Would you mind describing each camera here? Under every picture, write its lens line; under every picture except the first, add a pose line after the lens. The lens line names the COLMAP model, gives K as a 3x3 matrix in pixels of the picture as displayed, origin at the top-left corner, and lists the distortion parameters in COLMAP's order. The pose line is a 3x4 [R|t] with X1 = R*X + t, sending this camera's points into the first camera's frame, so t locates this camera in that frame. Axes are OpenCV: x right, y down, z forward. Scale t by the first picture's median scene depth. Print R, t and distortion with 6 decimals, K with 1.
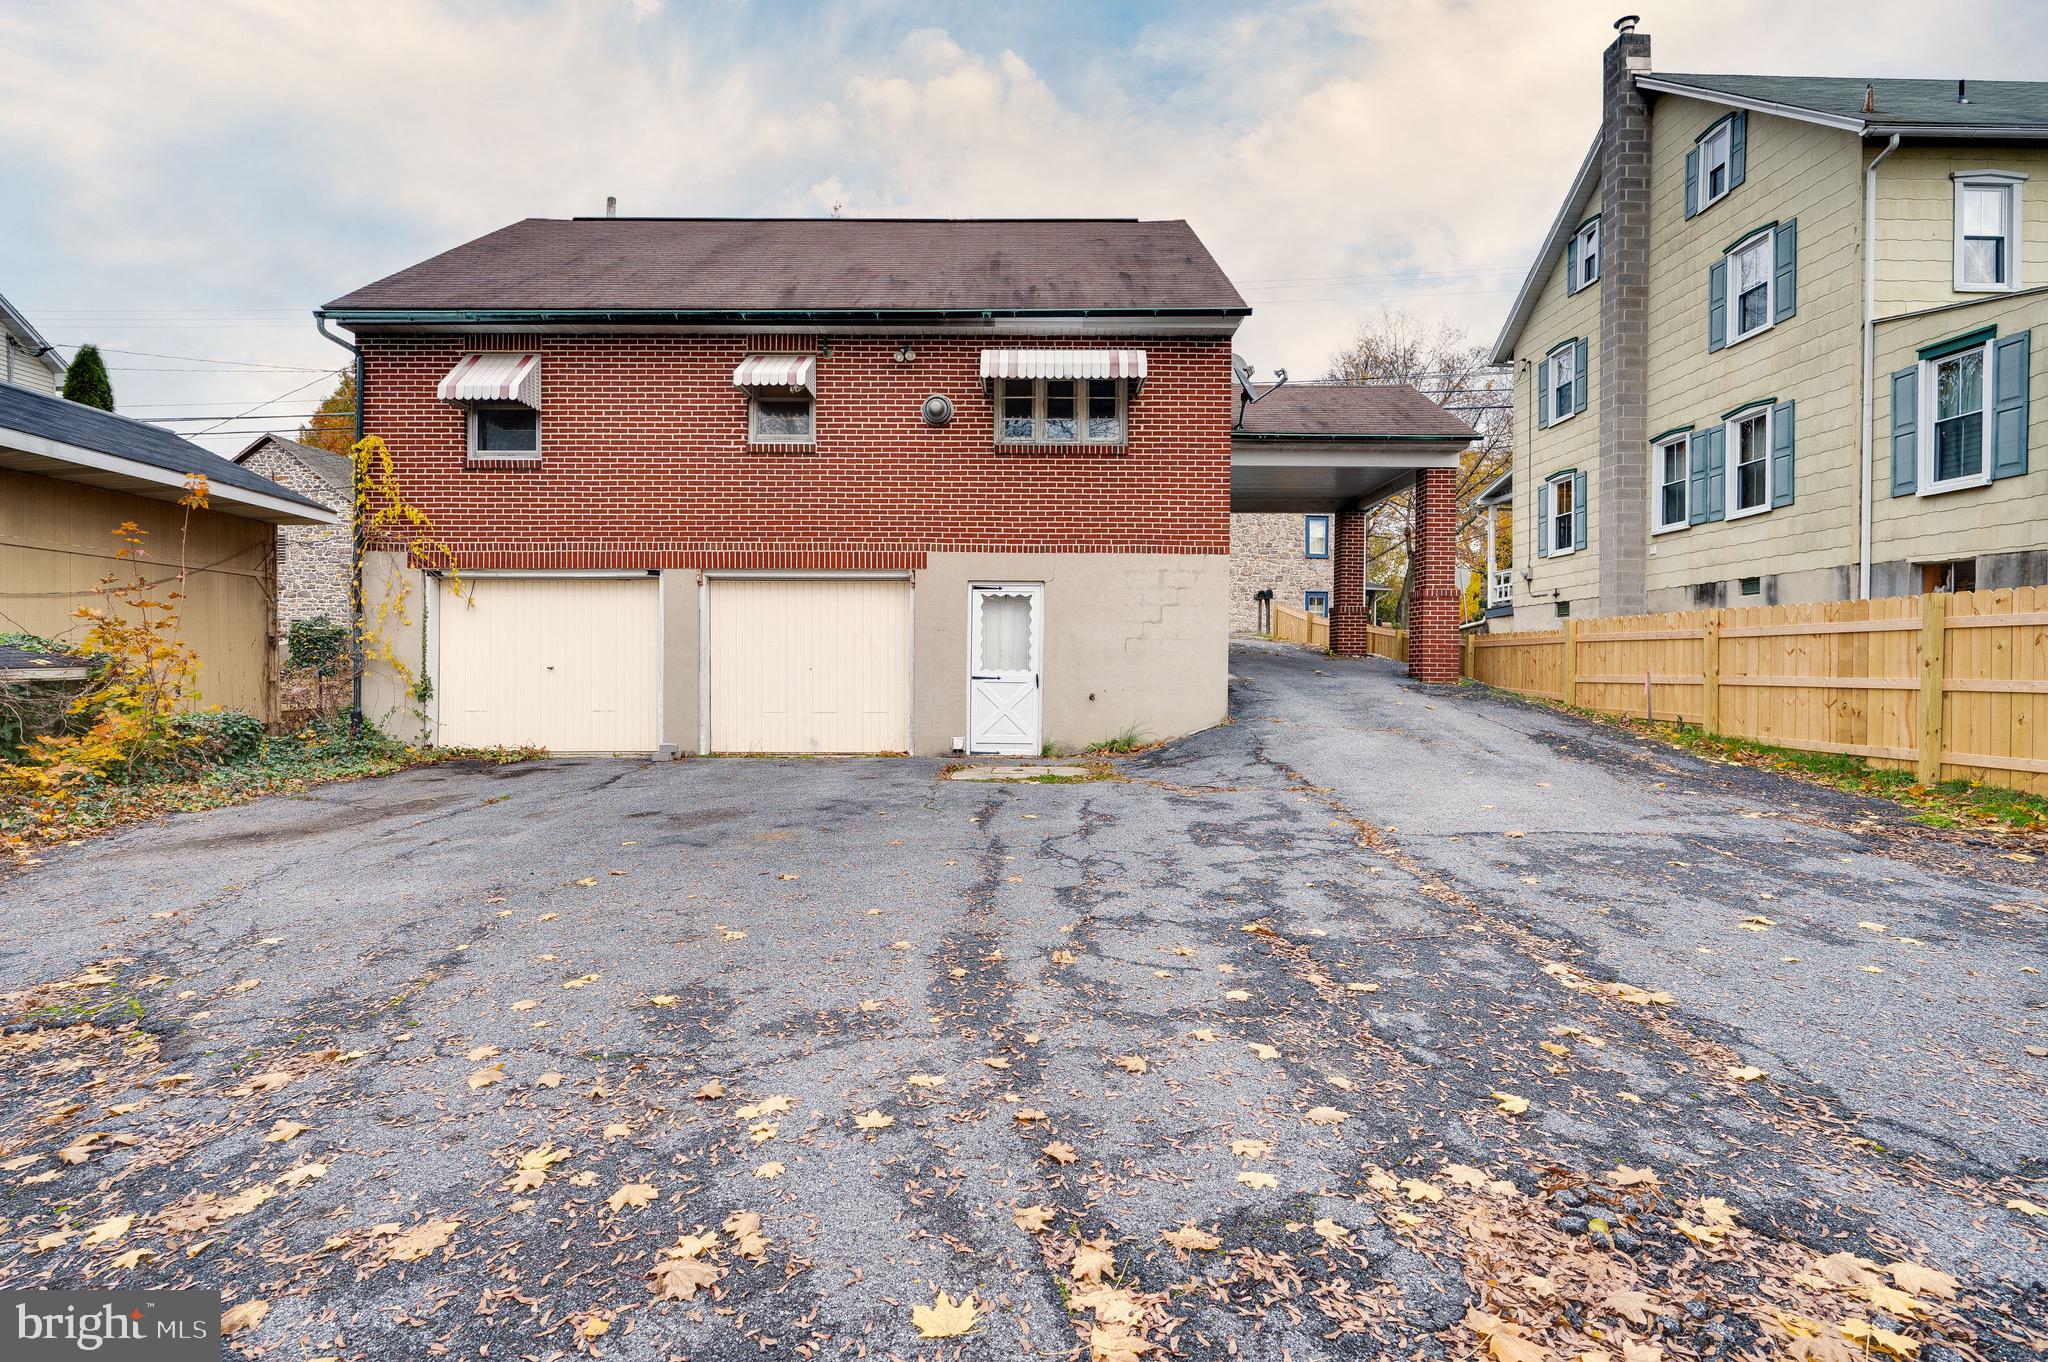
lens RADIAL K [[982.1, 0, 1024.1], [0, 982.1, 673.2], [0, 0, 1]] dist [0.010761, 0.000029]
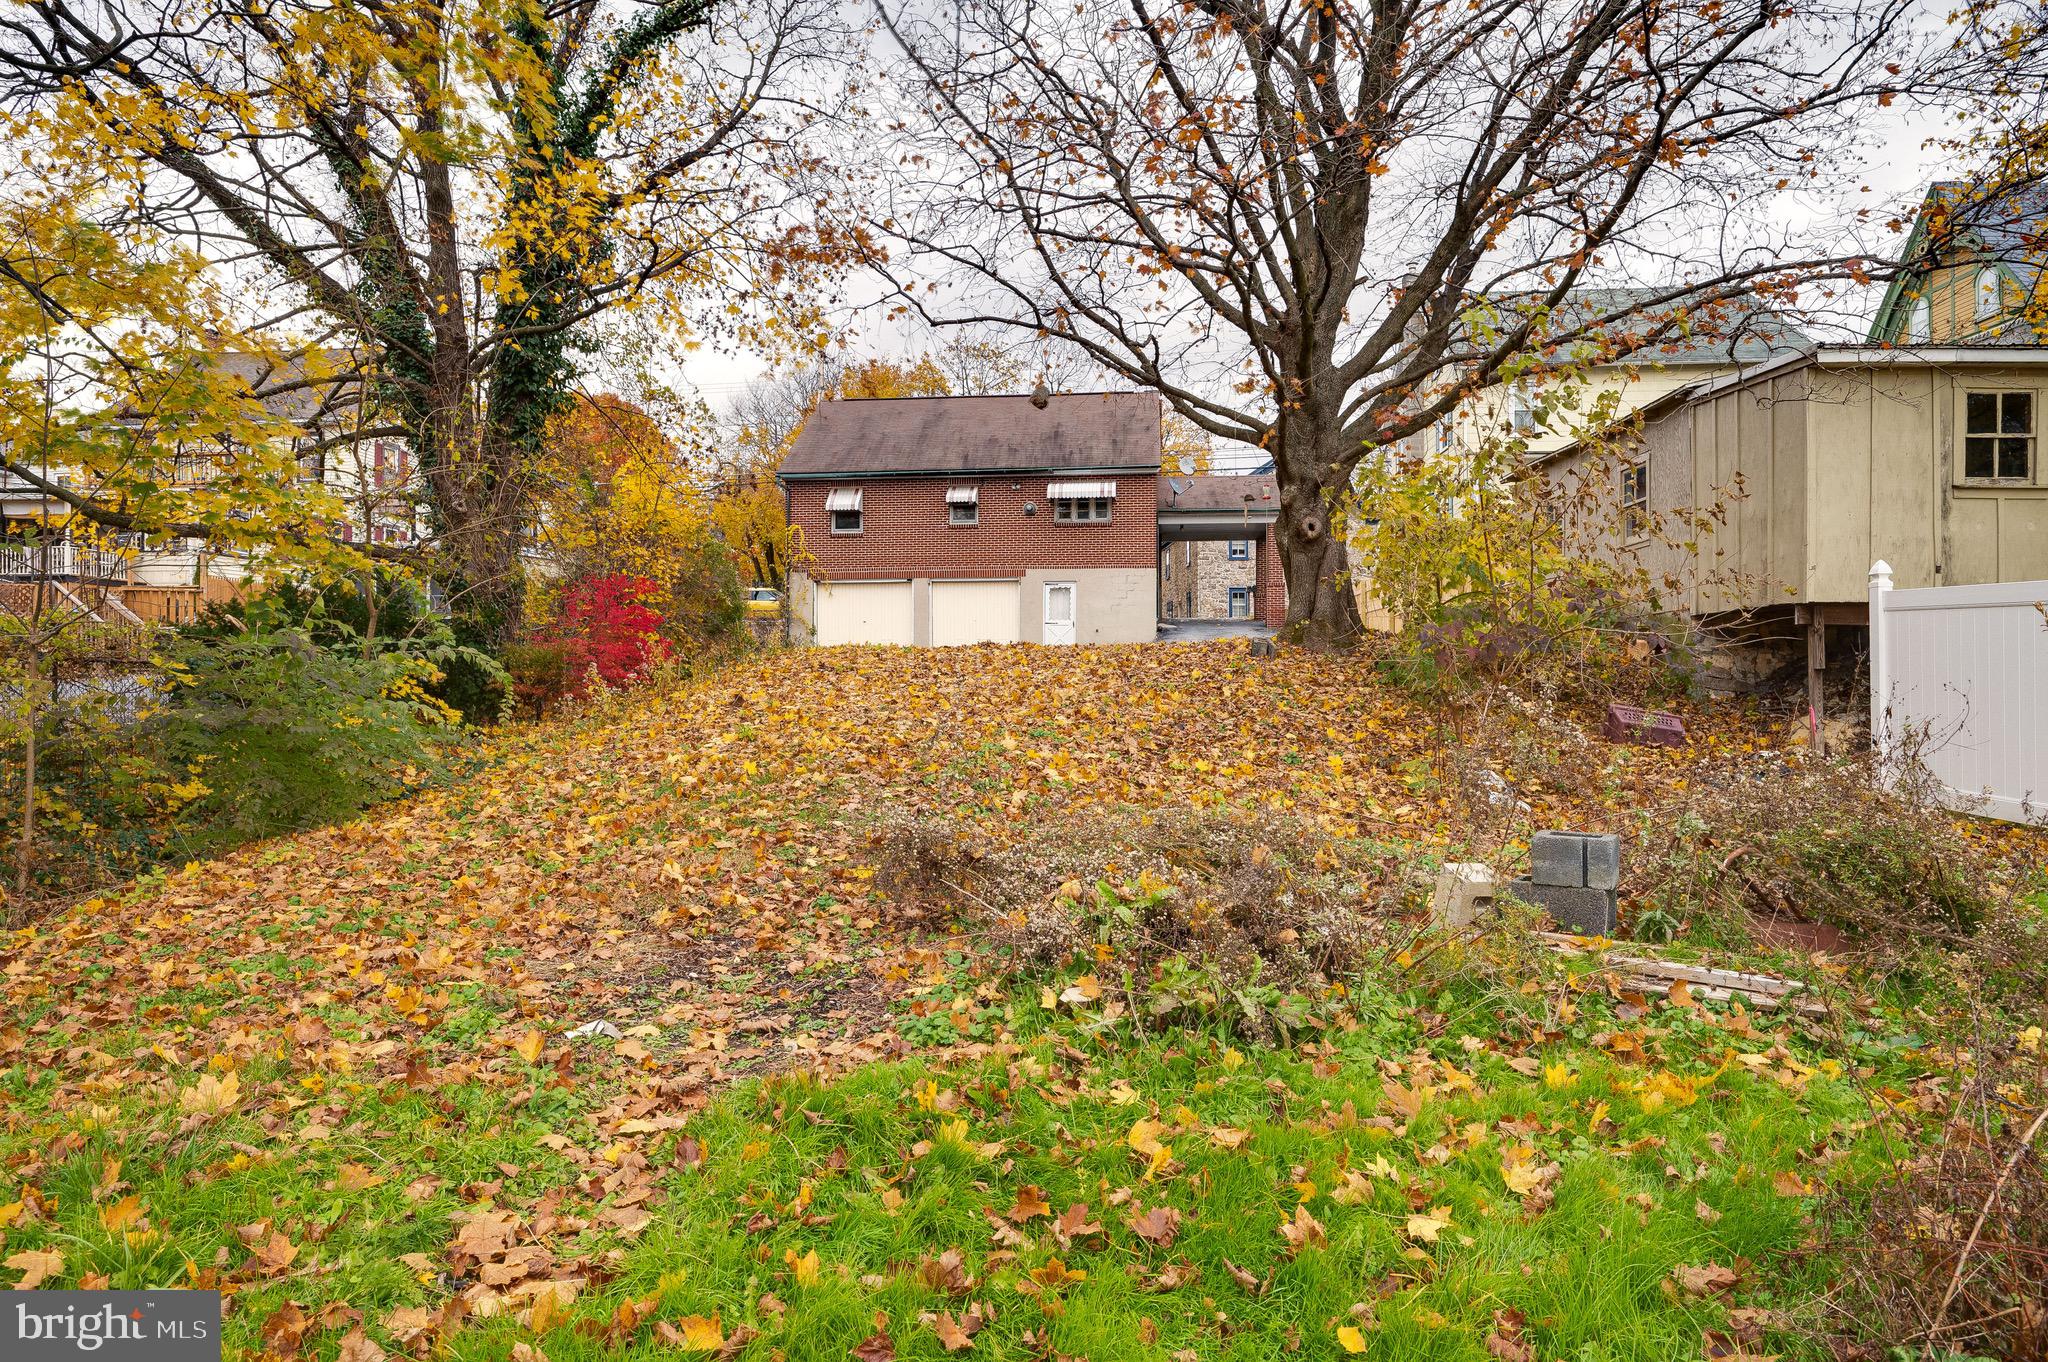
lens RADIAL K [[1239.7, 0, 1019.9], [0, 1239.7, 682.0], [0, 0, 1]] dist [0.005734, -0.001078]
pose [[0.997892, -0.009885, -0.064143, 0.074084], [0.009444, 0.999930, -0.007174, 0.166328], [0.064209, 0.006553, 0.997915, -1.946949]]
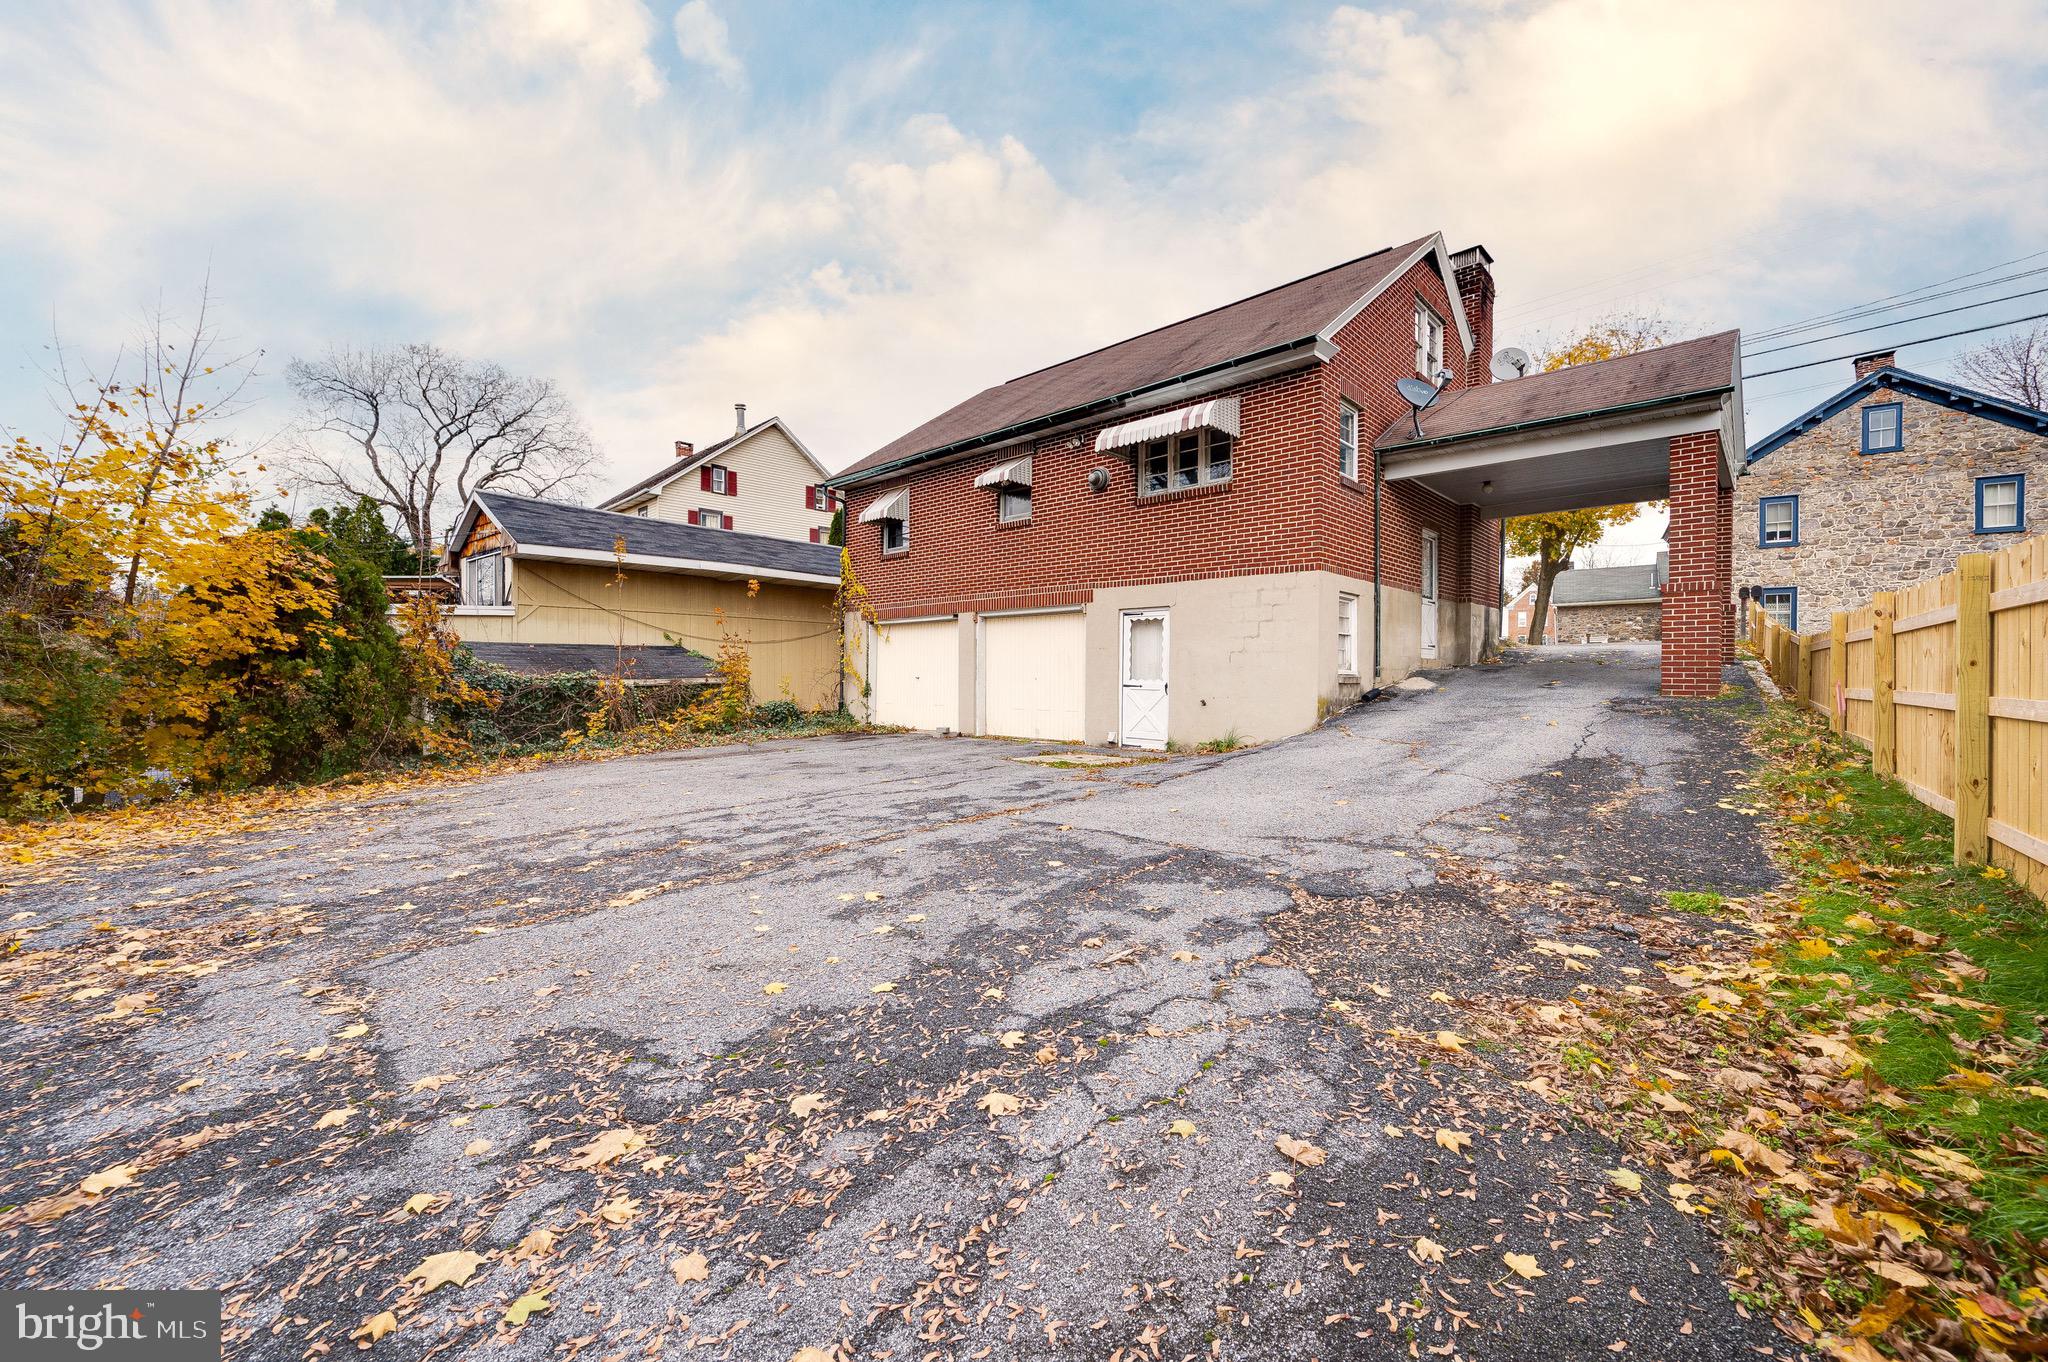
lens RADIAL K [[802.2, 0, 1030.0], [0, 802.2, 677.3], [0, 0, 1]] dist [-0.001482, -0.001268]
pose [[0.730187, 0.000018, -0.683247, 0.568068], [-0.004658, 0.999977, -0.004953, -0.000384], [0.683231, 0.006799, 0.730171, 0.165285]]
